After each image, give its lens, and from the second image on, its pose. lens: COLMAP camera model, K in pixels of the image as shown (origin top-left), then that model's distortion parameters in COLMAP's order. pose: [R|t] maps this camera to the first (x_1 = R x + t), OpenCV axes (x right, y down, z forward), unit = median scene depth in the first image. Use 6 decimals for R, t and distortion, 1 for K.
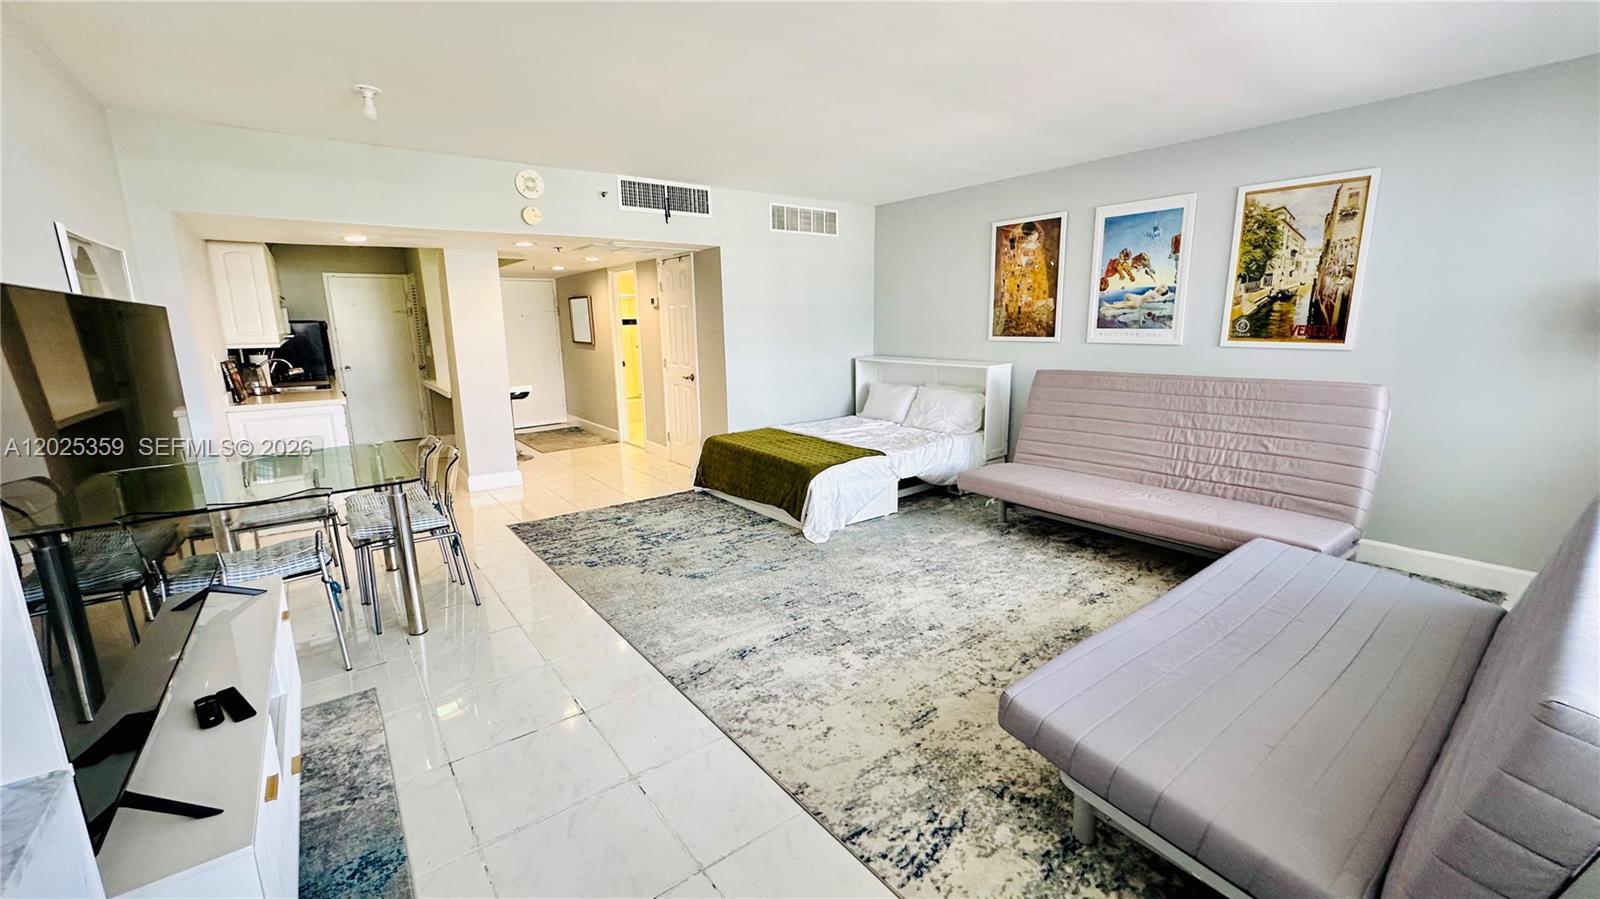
lens RADIAL K [[638.0, 0, 800.4], [0, 638.0, 449.0], [0, 0, 1]] dist [-0.004456, 0.001183]
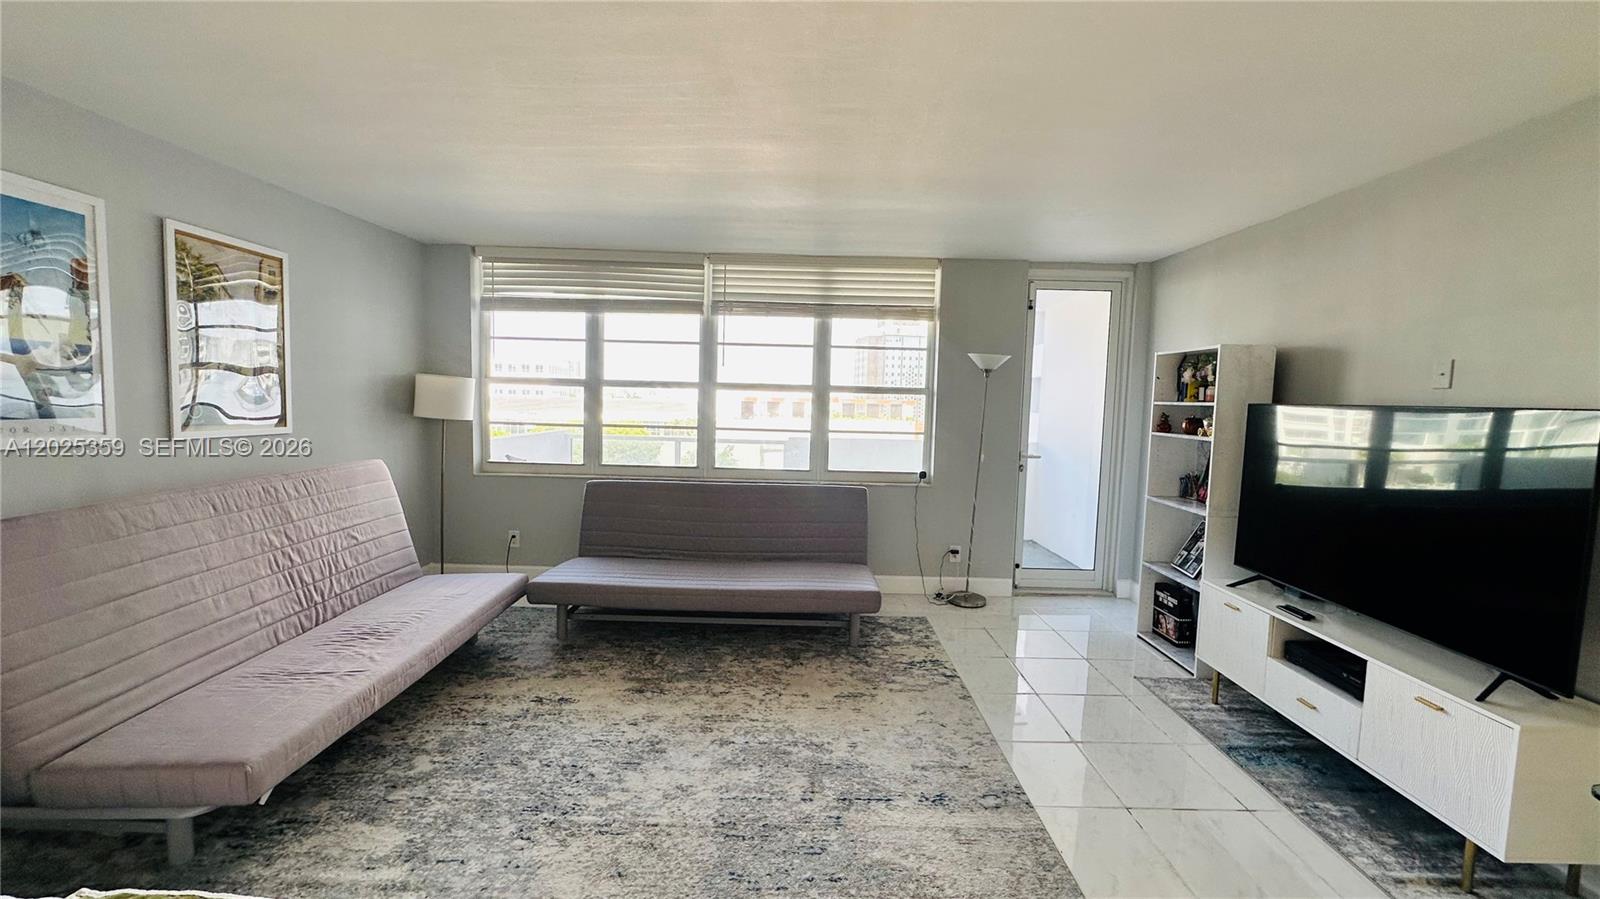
lens RADIAL K [[638.0, 0, 800.4], [0, 638.0, 449.0], [0, 0, 1]] dist [-0.004456, 0.001183]
pose [[-0.791500, -0.053360, 0.608836, -0.263691], [0.109661, 0.967615, 0.227366, -0.207223], [-0.601251, 0.246725, -0.760016, 0.989526]]
